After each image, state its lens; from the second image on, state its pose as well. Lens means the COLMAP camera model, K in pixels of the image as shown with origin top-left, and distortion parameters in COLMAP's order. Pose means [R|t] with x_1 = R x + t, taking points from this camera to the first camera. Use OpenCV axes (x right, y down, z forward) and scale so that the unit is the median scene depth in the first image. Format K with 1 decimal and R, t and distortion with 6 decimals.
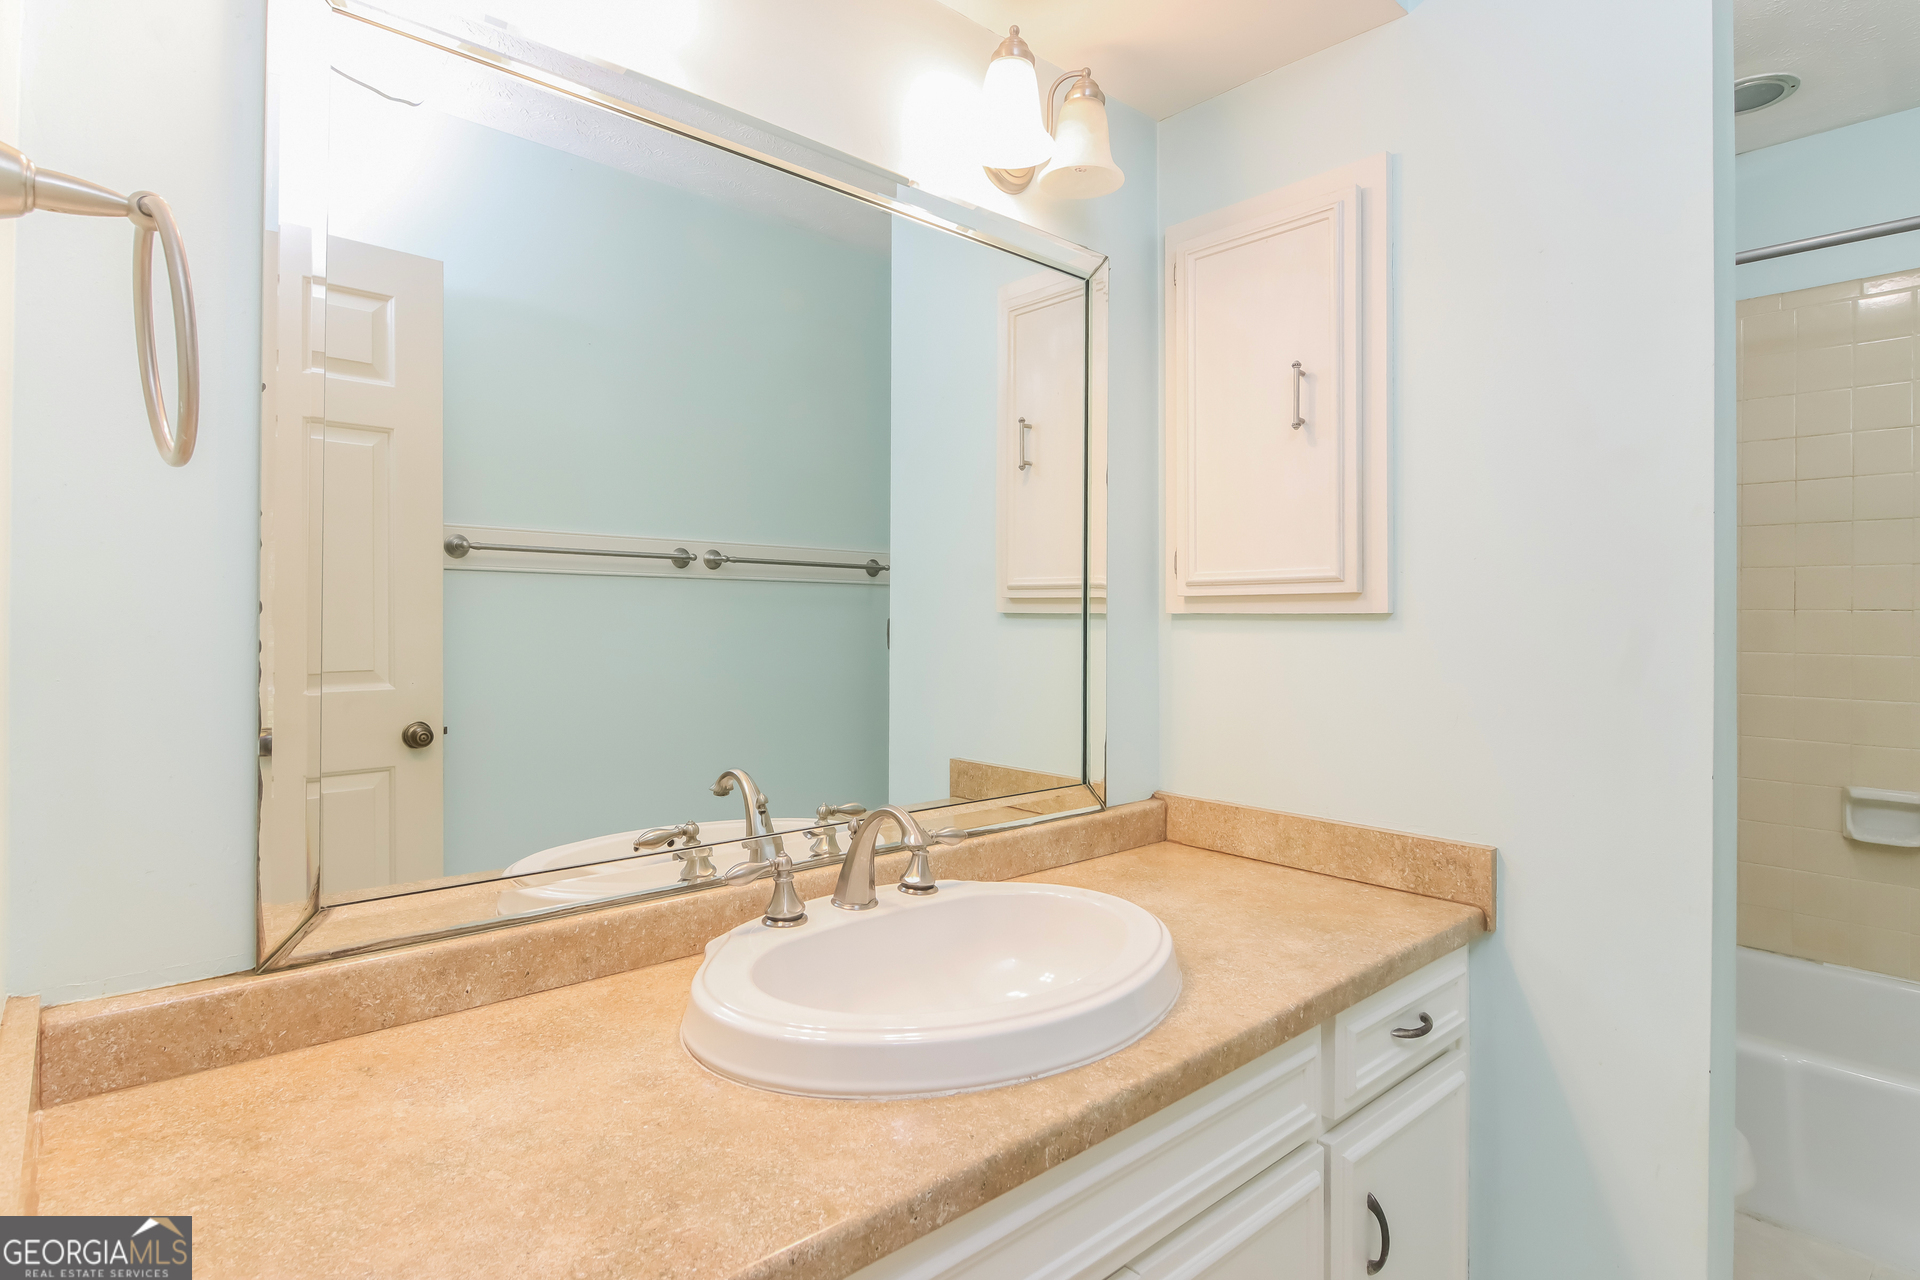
lens RADIAL K [[979.5, 0, 957.3], [0, 979.5, 618.7], [0, 0, 1]] dist [-0.001316, -0.006800]
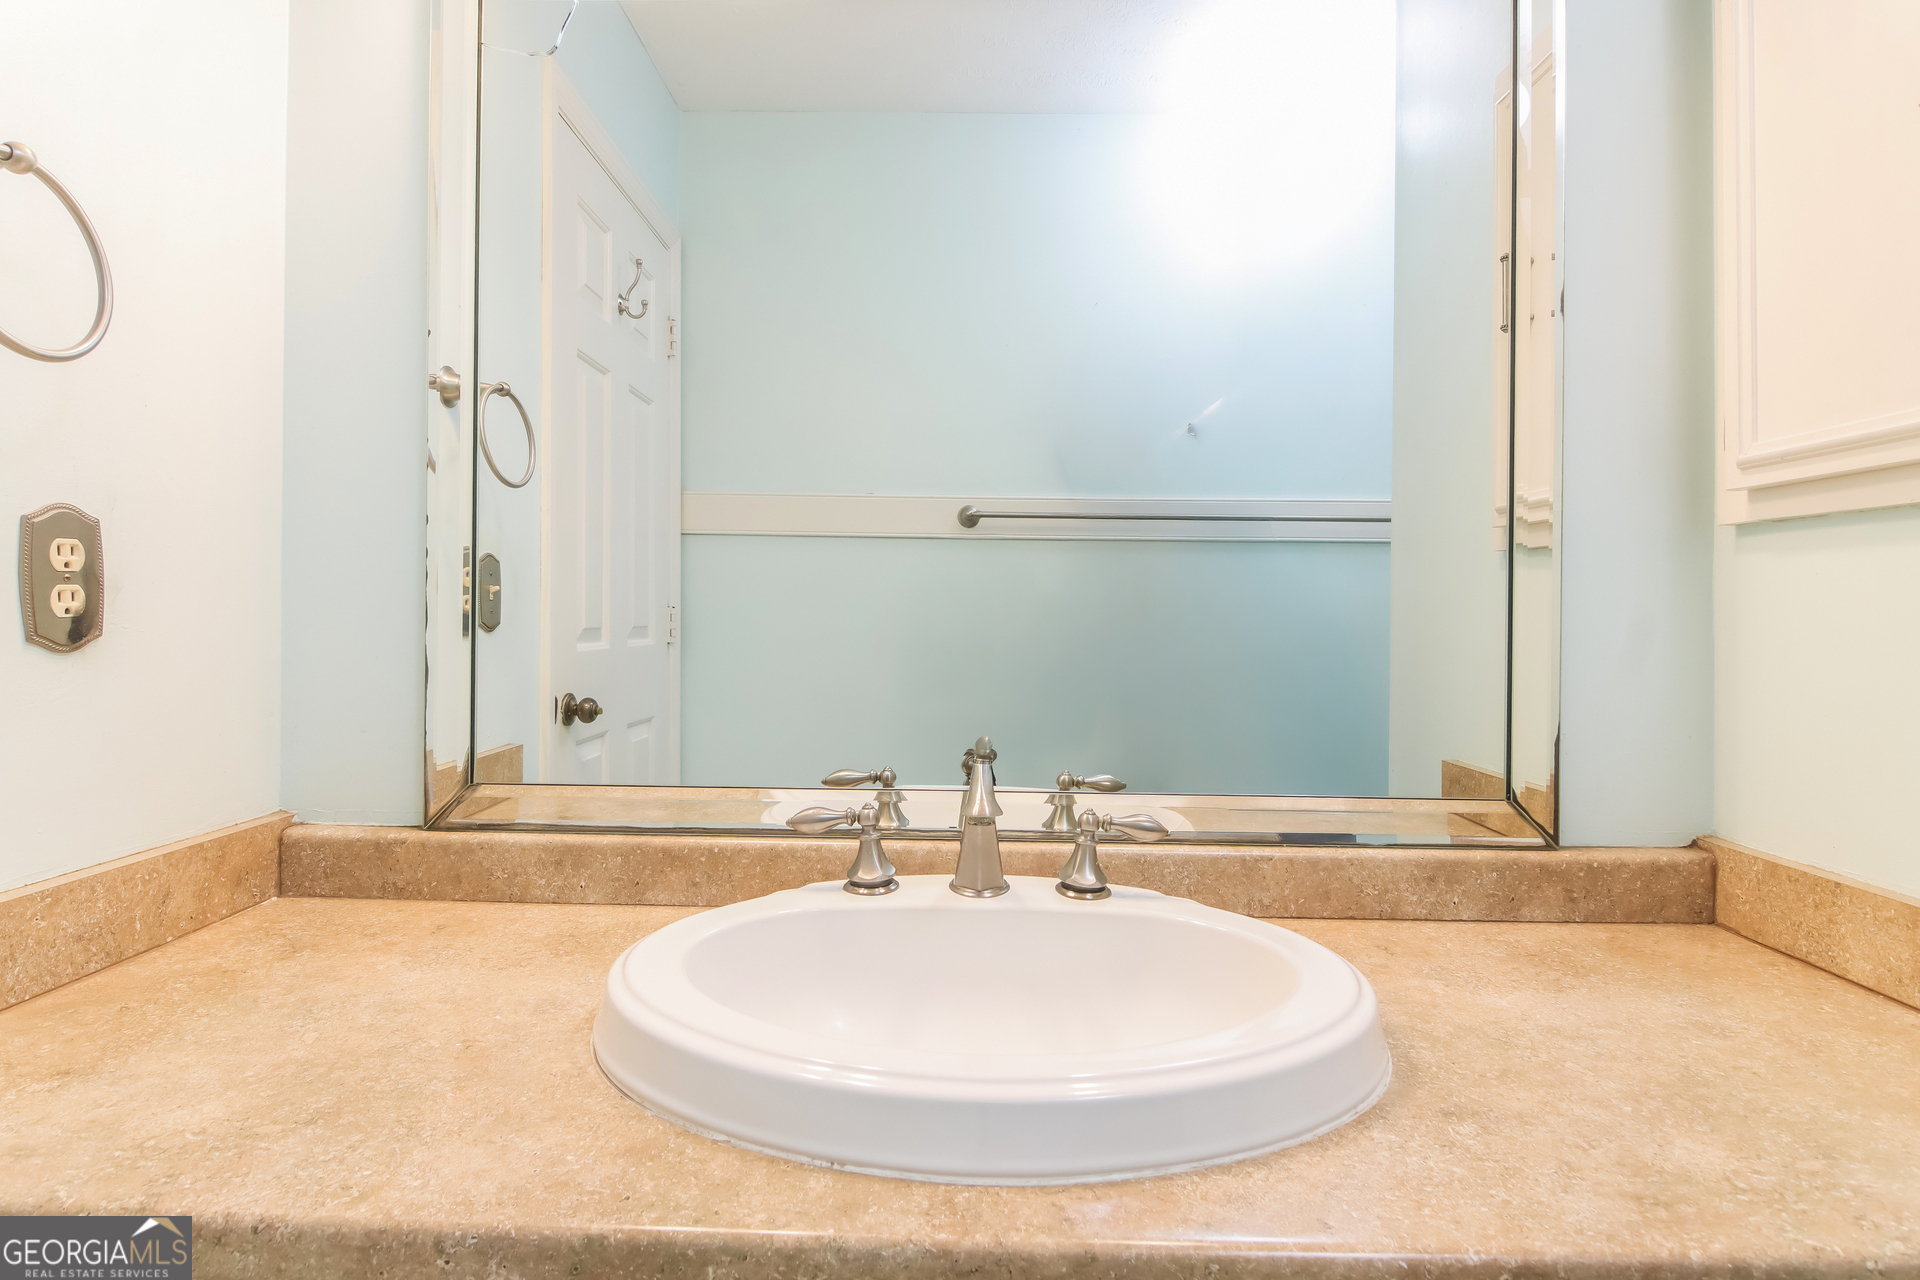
lens RADIAL K [[984.7, 0, 934.3], [0, 984.7, 635.9], [0, 0, 1]] dist [0.014816, -0.022318]
pose [[0.729750, 0.018095, -0.683475, 0.462799], [-0.006681, 0.999791, 0.019336, 0.087137], [0.683682, -0.009544, 0.729718, 0.469219]]
